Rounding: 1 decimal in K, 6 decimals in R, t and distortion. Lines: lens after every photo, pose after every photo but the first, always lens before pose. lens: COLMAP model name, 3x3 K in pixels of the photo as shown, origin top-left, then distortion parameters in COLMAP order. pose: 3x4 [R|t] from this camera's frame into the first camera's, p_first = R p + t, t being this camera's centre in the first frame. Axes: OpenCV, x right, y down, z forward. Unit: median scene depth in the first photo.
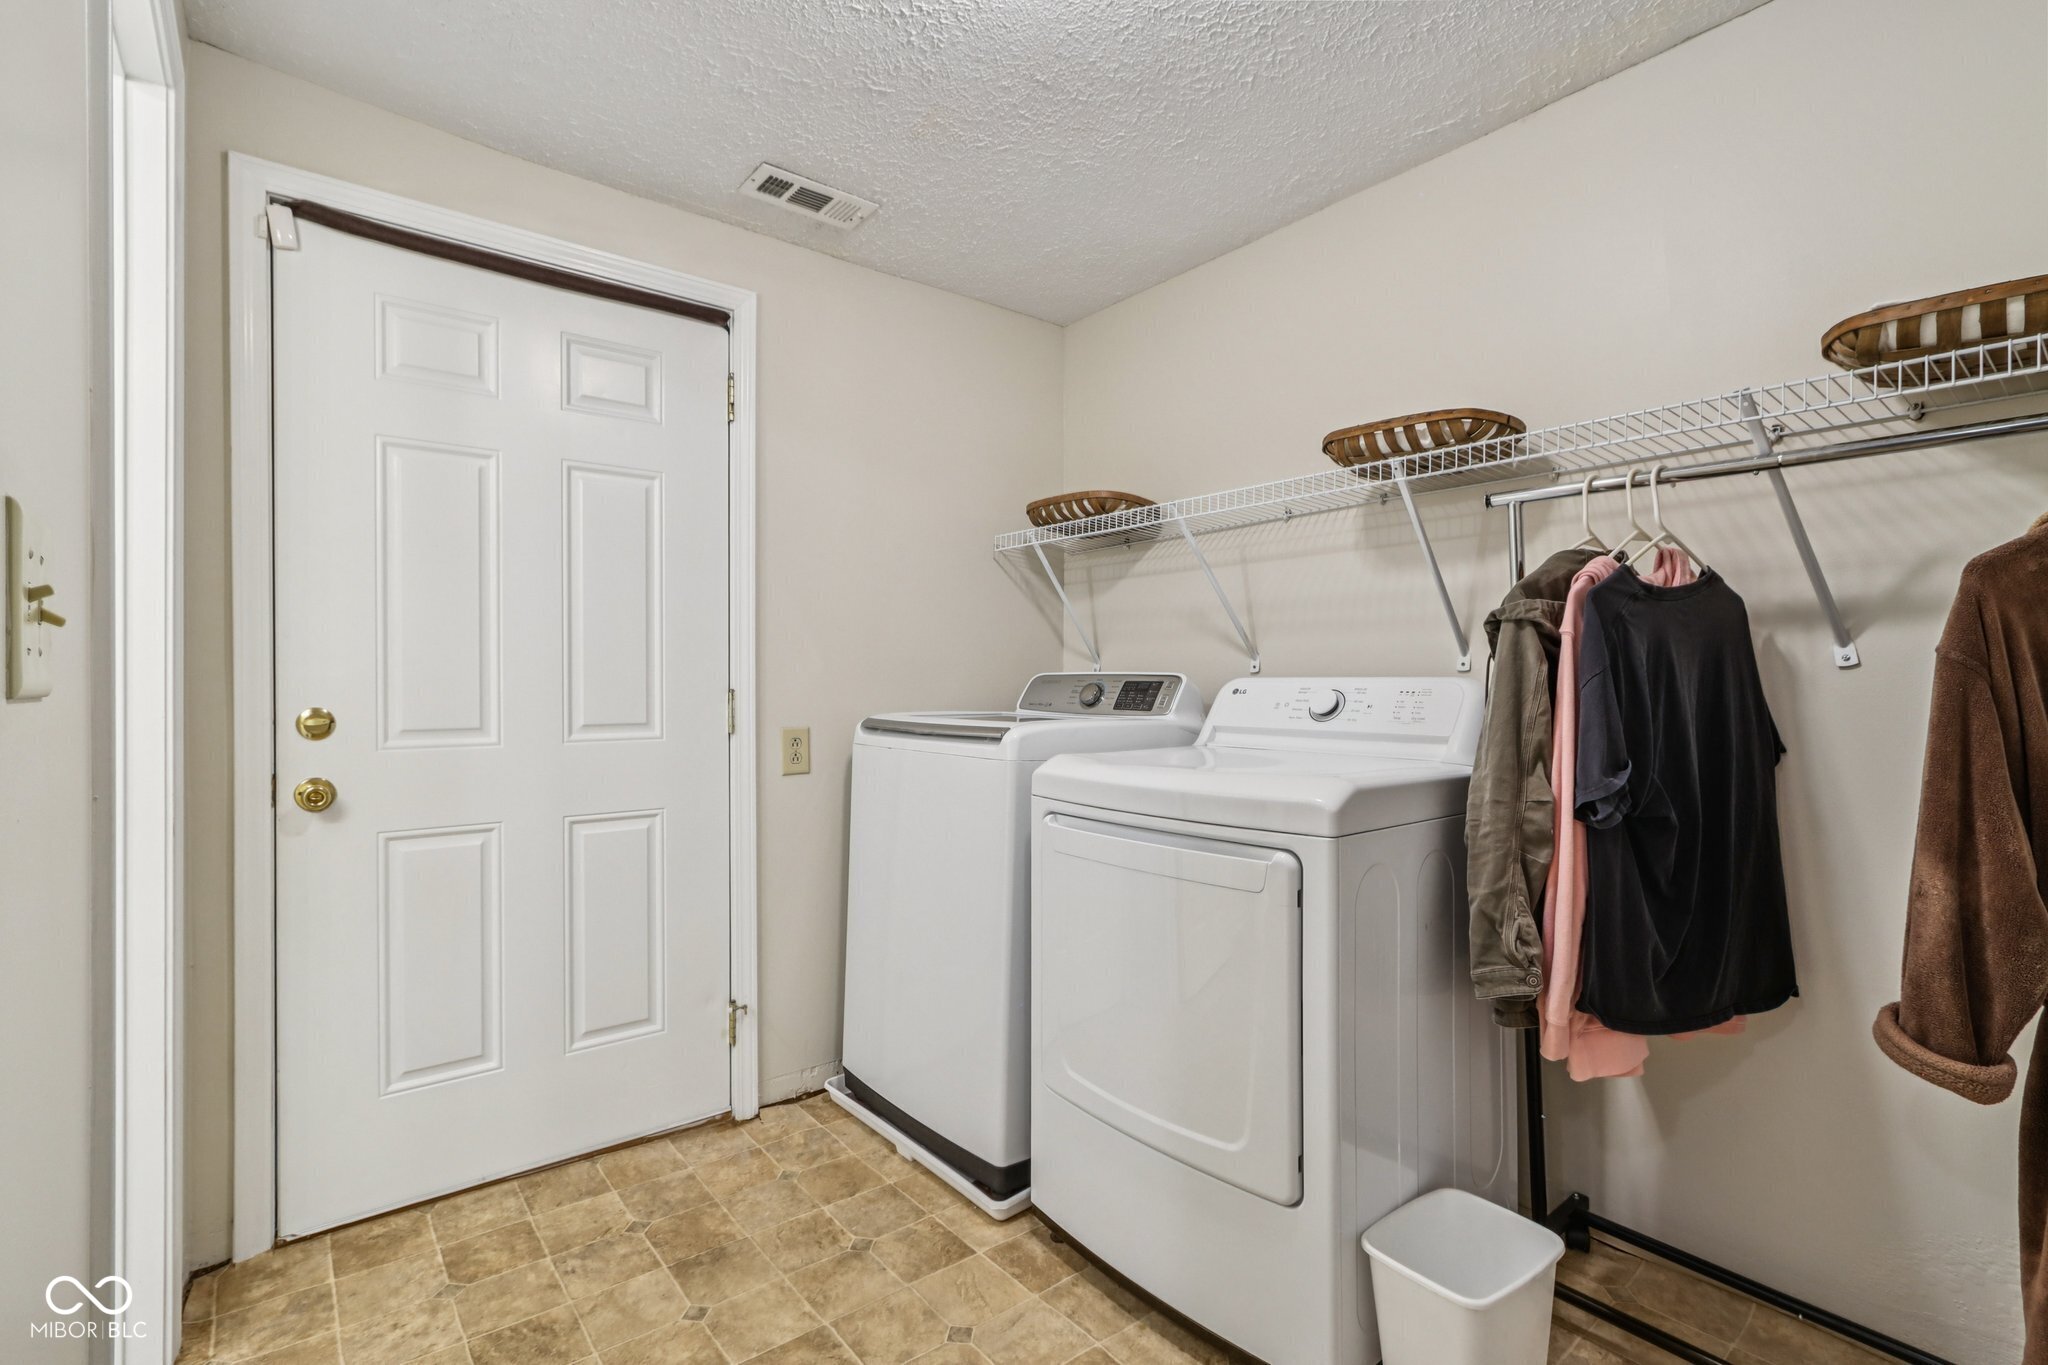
lens RADIAL K [[928.4, 0, 1027.6], [0, 928.4, 697.8], [0, 0, 1]] dist [0.062091, 0.000103]
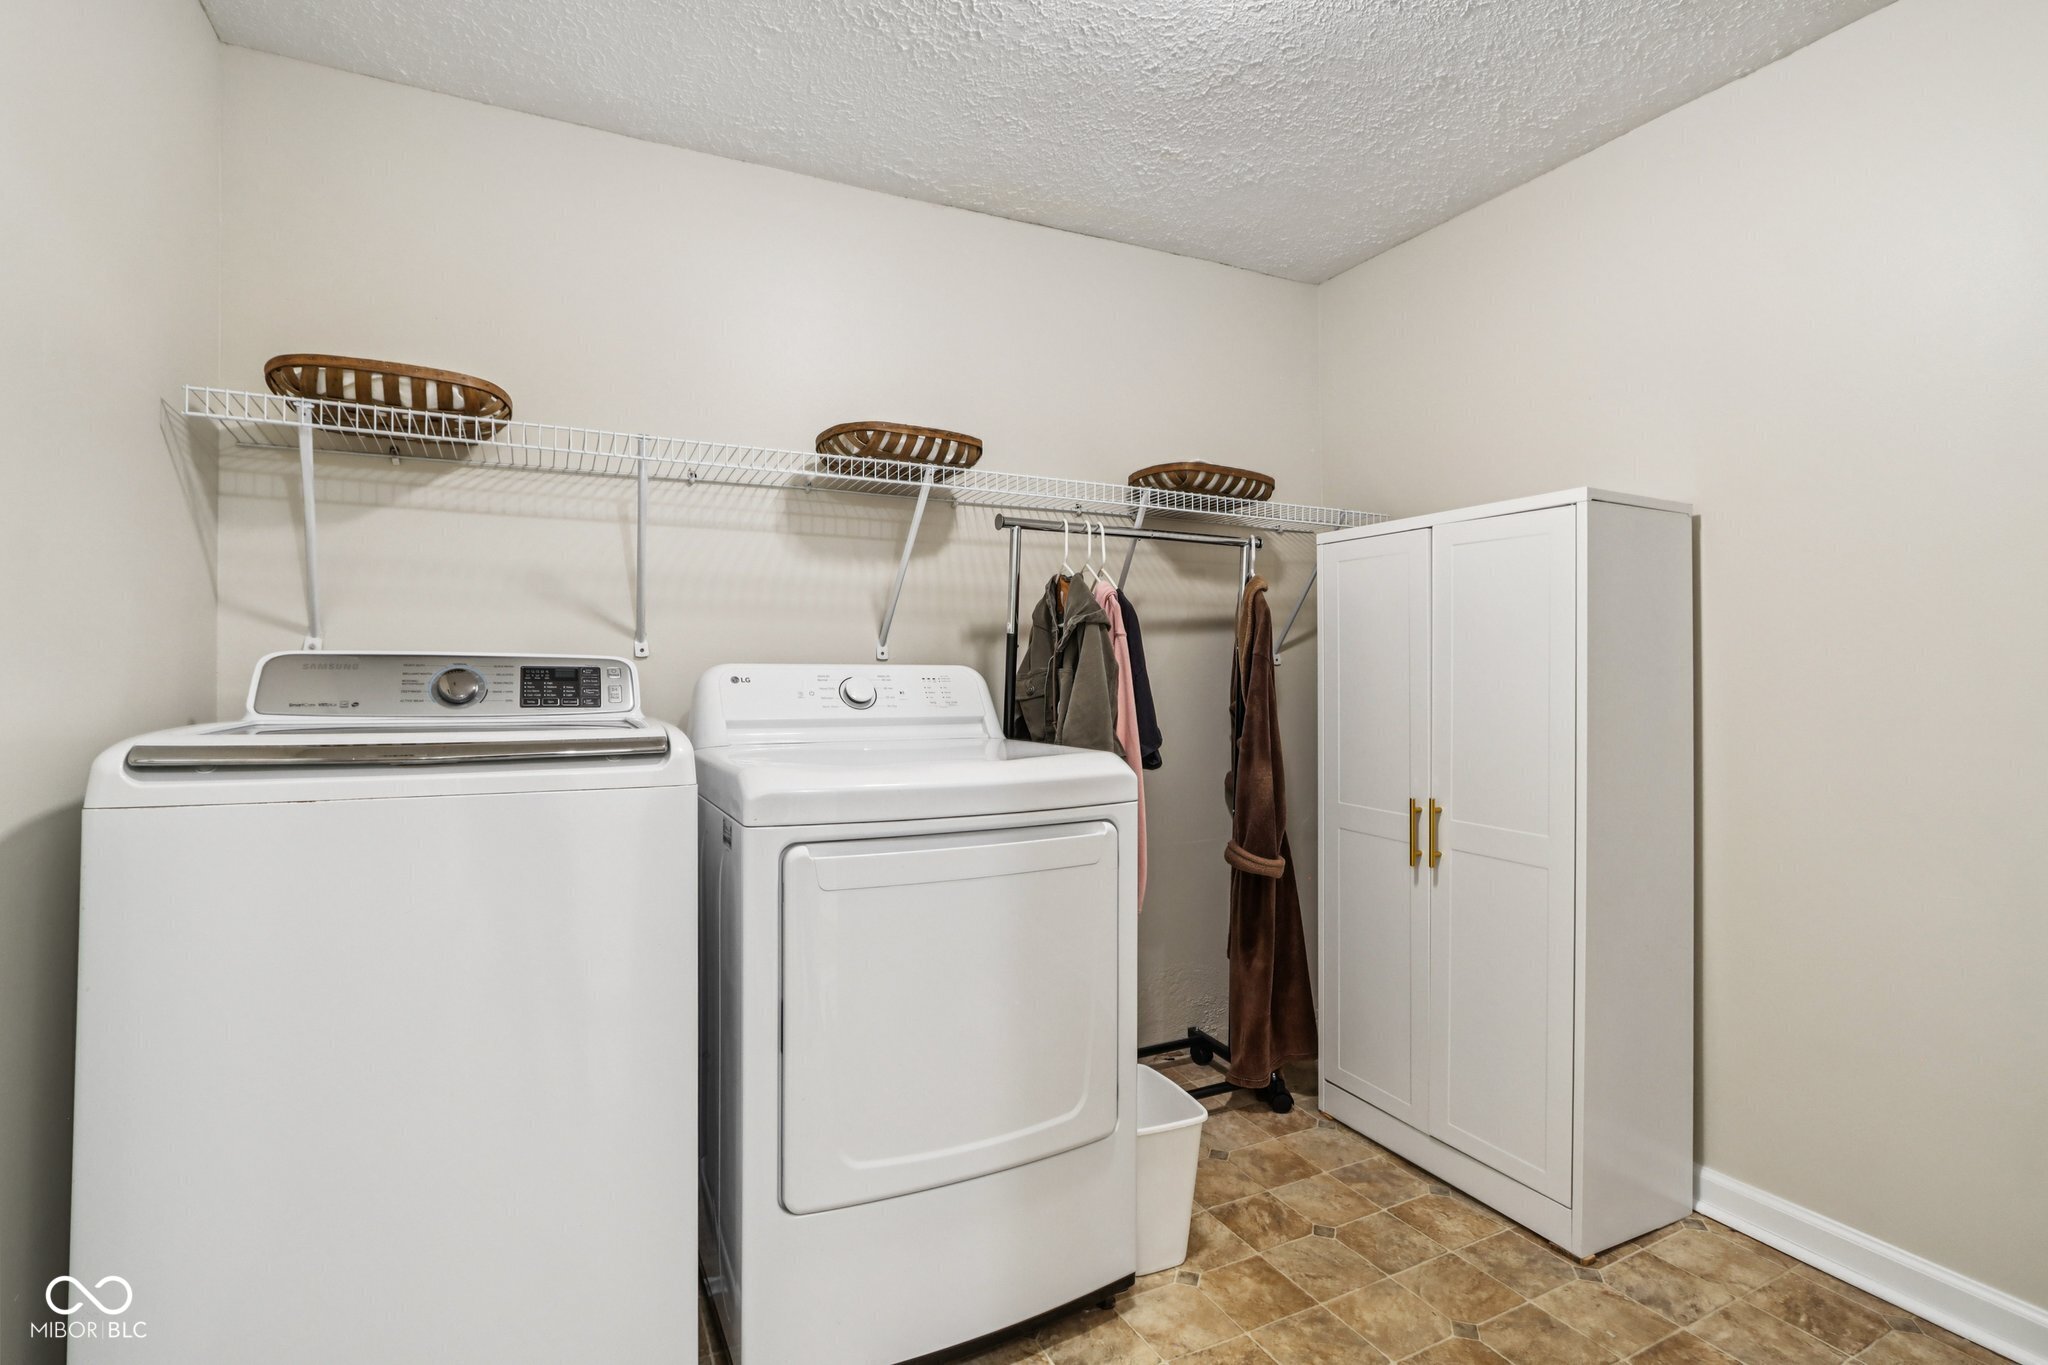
lens RADIAL K [[963.4, 0, 1024.0], [0, 963.4, 682.5], [0, 0, 1]] dist [-0.025808, 0.013367]
pose [[0.194578, -0.001957, 0.980885, -0.569183], [0.026314, 0.999649, -0.003226, 0.006367], [-0.980534, 0.026439, 0.194561, 0.558979]]
